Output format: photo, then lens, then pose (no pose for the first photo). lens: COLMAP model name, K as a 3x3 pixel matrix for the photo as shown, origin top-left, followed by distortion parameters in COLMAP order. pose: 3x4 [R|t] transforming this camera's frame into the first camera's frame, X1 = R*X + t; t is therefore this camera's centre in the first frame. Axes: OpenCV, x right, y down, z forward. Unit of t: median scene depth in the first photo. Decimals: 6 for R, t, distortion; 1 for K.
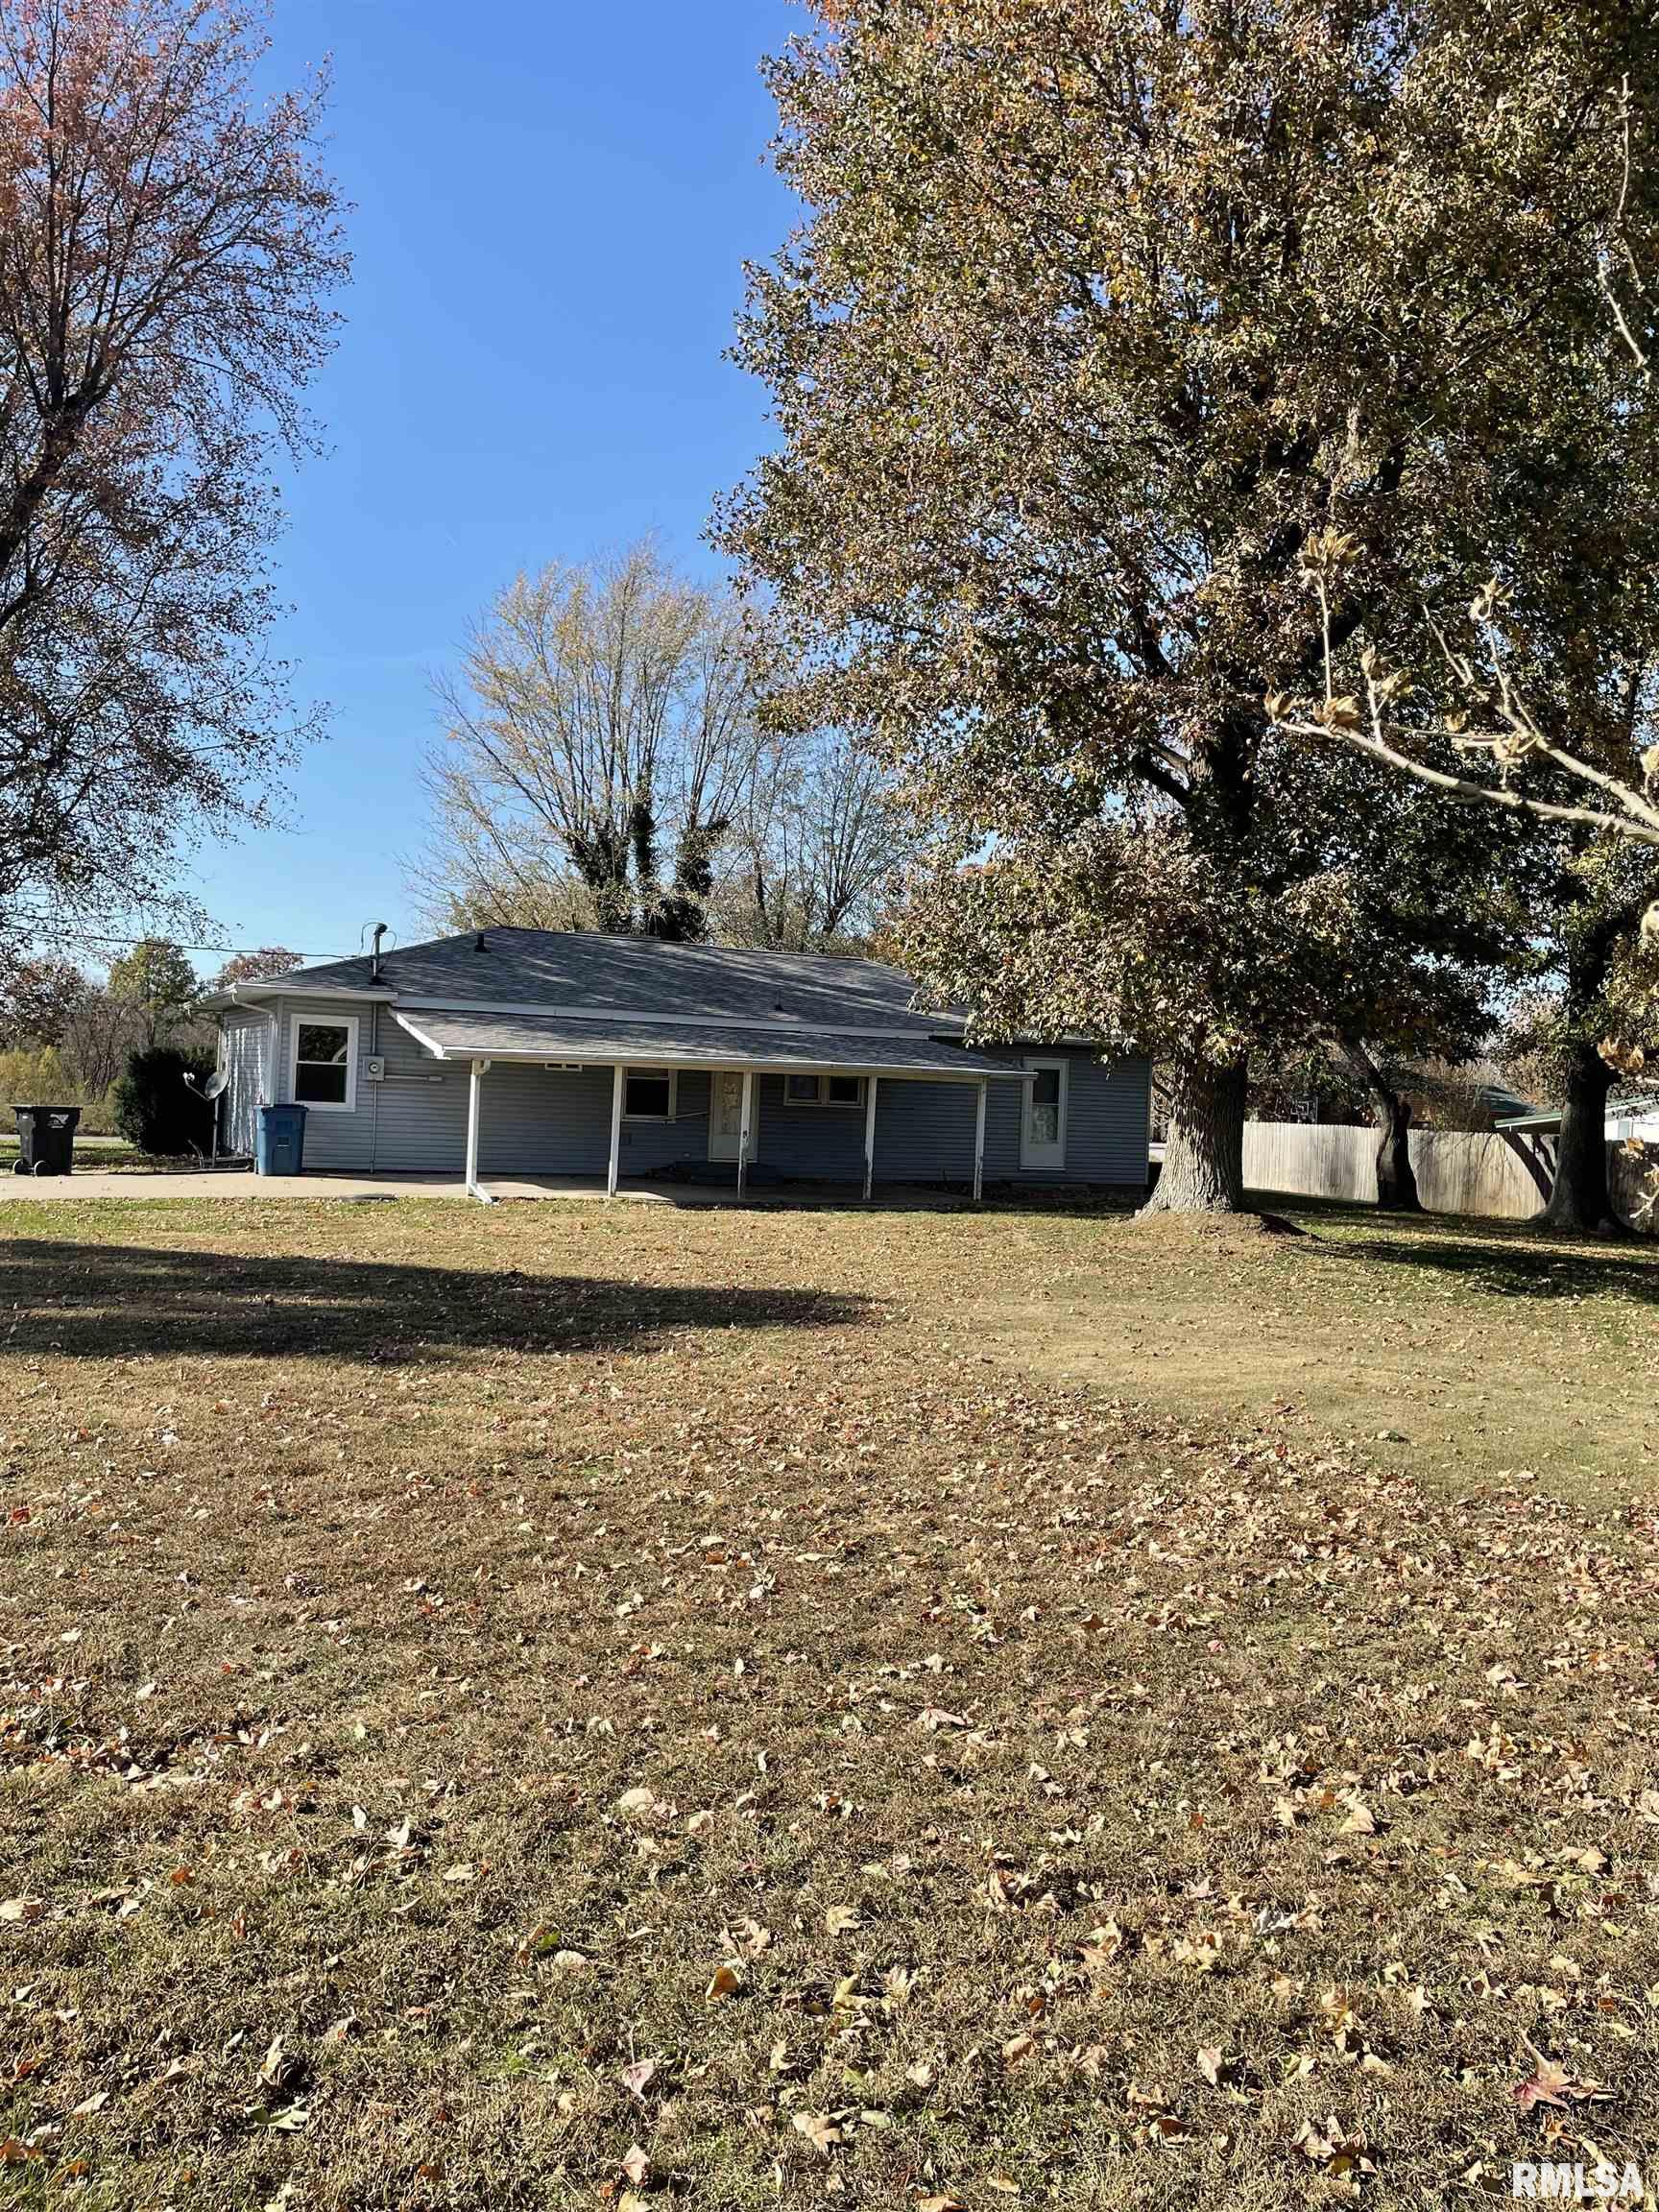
lens RADIAL K [[1616.5, 0, 829.5], [0, 1616.5, 1106.0], [0, 0, 1]] dist [0.008197, 0.001331]
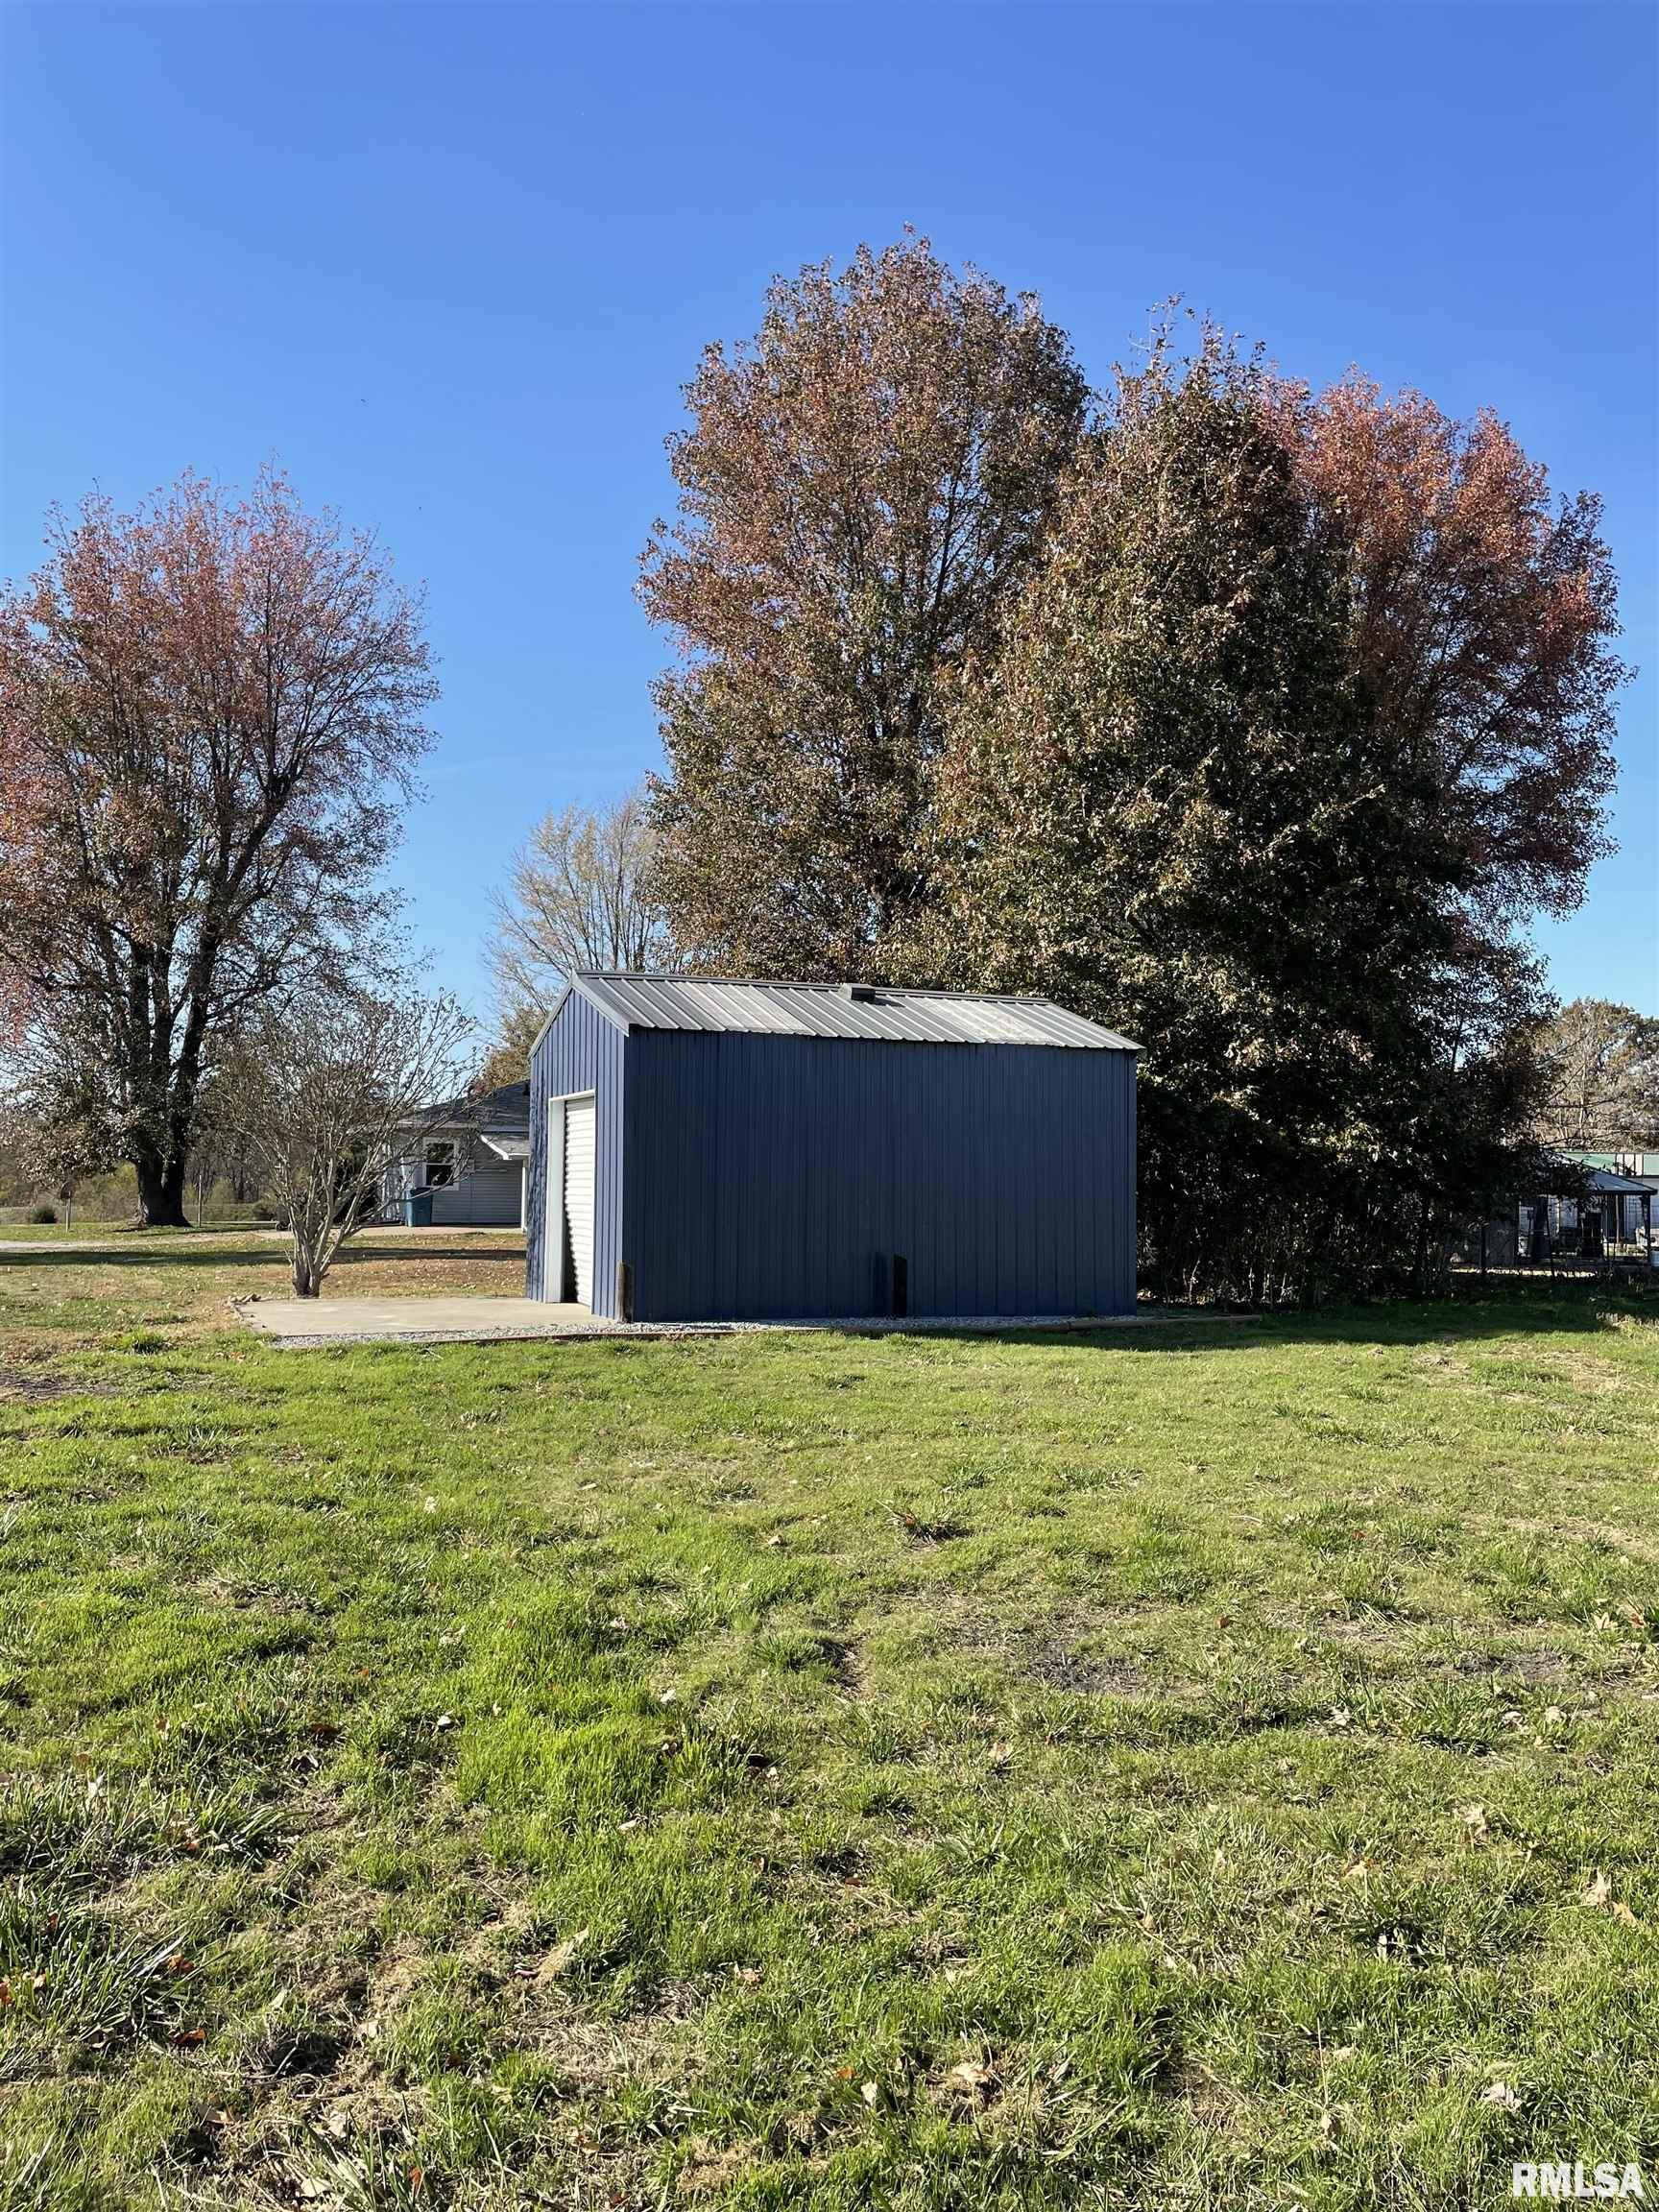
lens RADIAL K [[1616.5, 0, 829.5], [0, 1616.5, 1106.0], [0, 0, 1]] dist [0.008197, 0.001331]
pose [[0.998947, -0.035382, -0.029199, 0.146951], [0.033740, 0.997919, -0.054946, 0.018547], [0.031082, 0.053903, 0.998062, -0.664530]]
